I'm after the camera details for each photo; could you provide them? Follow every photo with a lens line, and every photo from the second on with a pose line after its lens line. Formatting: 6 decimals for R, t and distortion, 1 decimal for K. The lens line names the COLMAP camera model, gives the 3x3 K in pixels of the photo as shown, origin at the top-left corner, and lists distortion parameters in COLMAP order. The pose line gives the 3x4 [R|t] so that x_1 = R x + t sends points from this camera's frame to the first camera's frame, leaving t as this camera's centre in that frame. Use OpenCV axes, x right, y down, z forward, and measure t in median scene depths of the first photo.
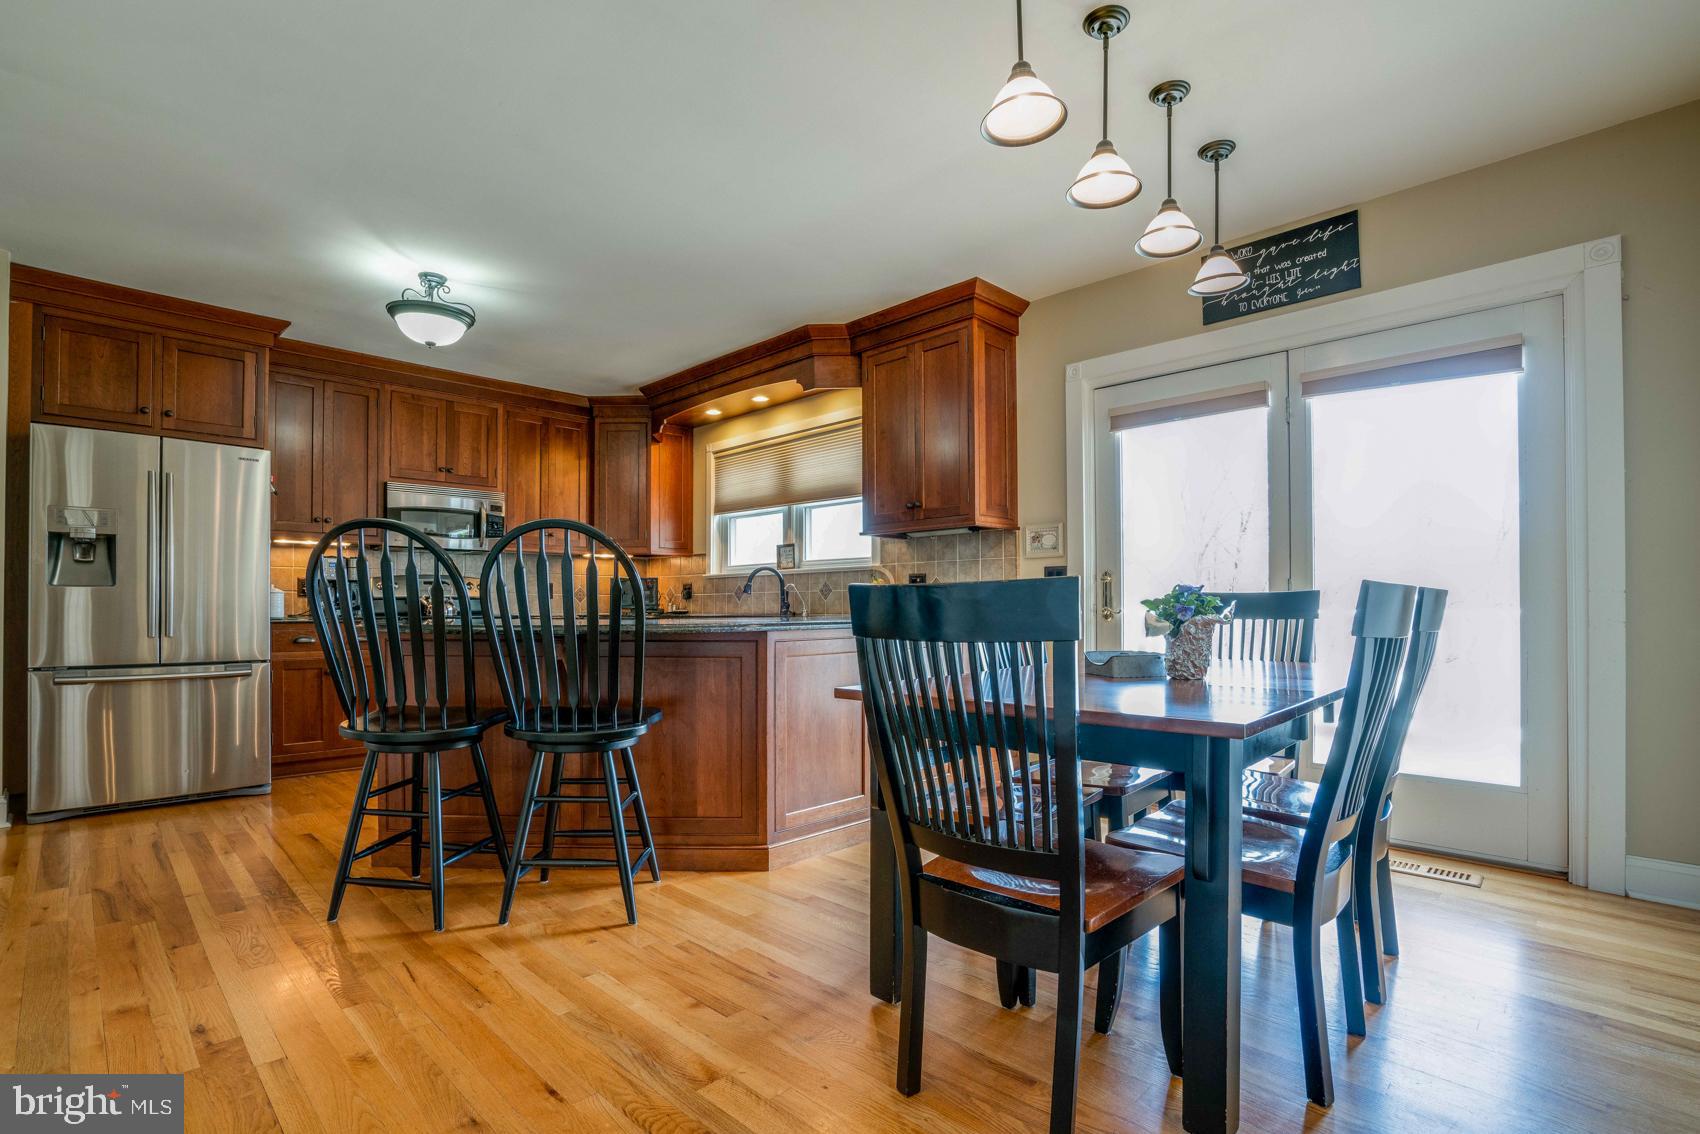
lens RADIAL K [[875.9, 0, 853.6], [0, 875.9, 603.0], [0, 0, 1]] dist [-0.005577, 0.000985]
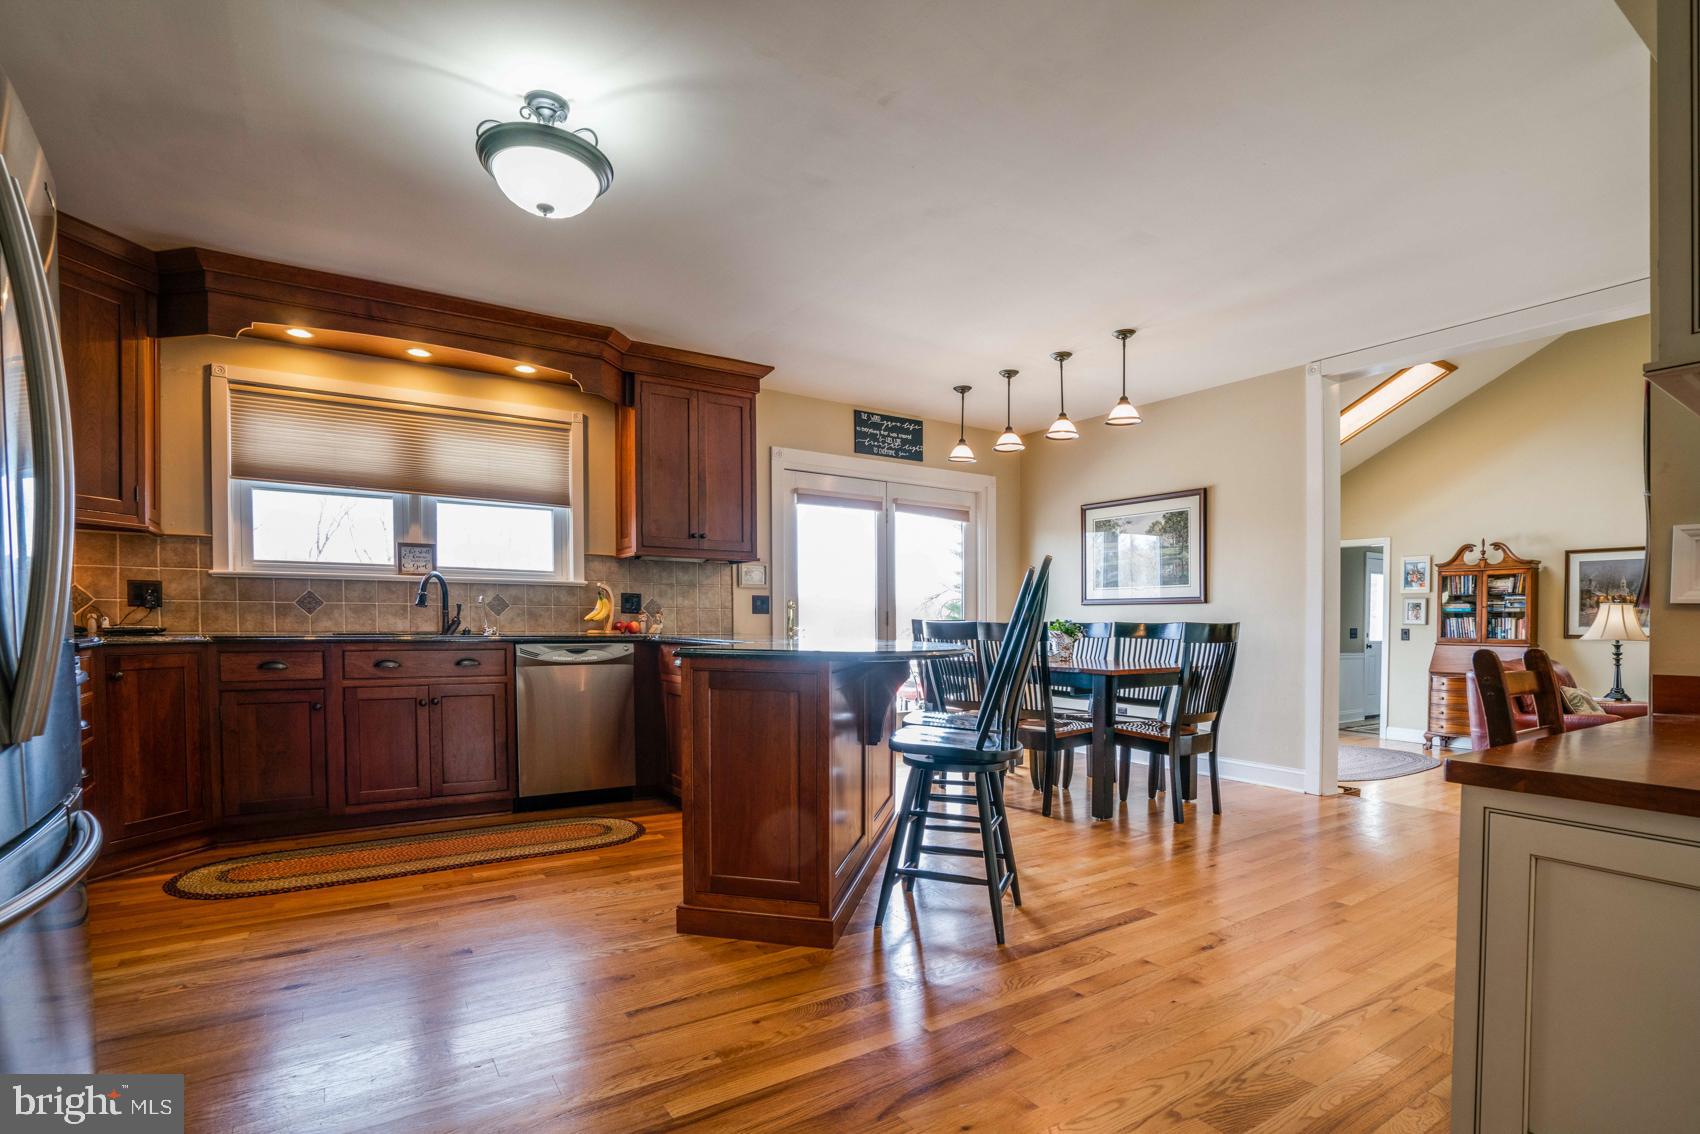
lens RADIAL K [[831.5, 0, 848.6], [0, 831.5, 640.5], [0, 0, 1]] dist [-0.002421, 0.013577]
pose [[0.177146, -0.019406, 0.983993, -0.917269], [-0.012814, 0.999675, 0.022022, -0.001801], [-0.984101, -0.016510, 0.176840, 0.596247]]
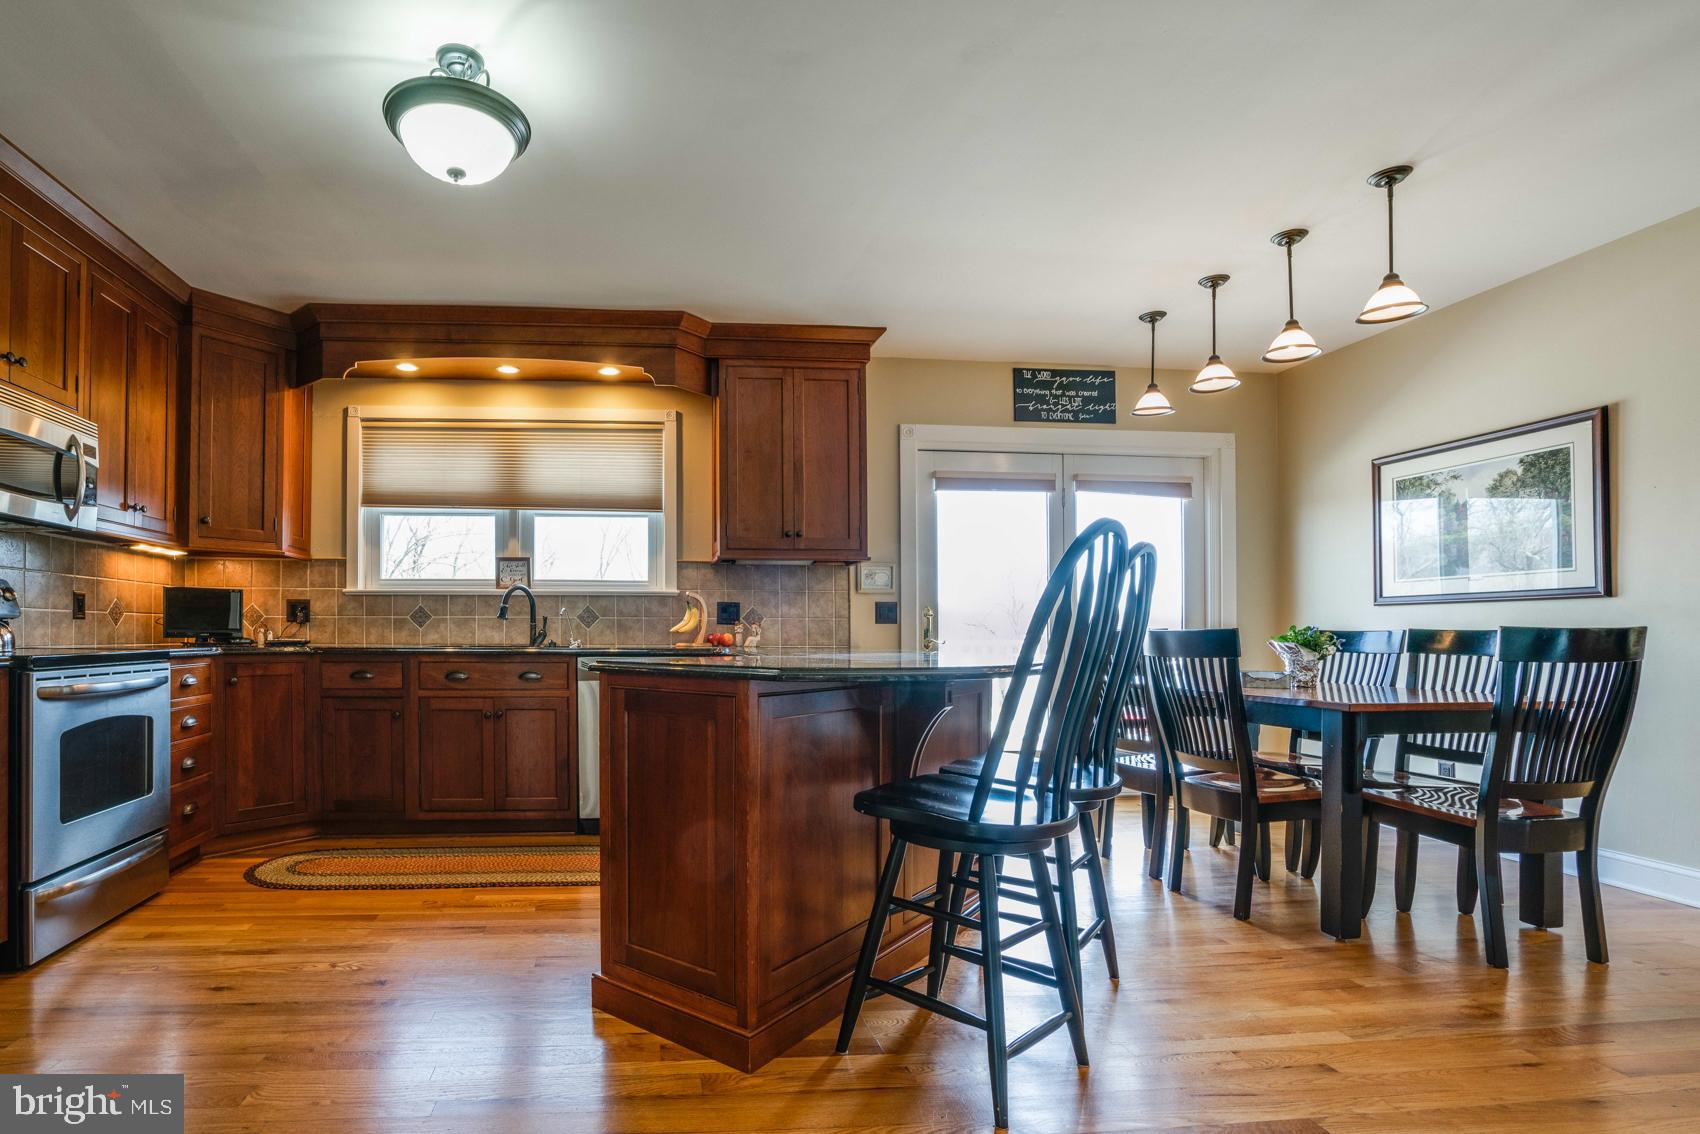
lens RADIAL K [[867.2, 0, 698.3], [0, 867.2, 639.4], [0, 0, 1]] dist [-0.028161, 0.020964]
pose [[0.618265, 0.000084, 0.785970, -0.728763], [-0.007352, 0.999957, 0.005676, 0.002220], [-0.785935, -0.009288, 0.618239, 0.466707]]
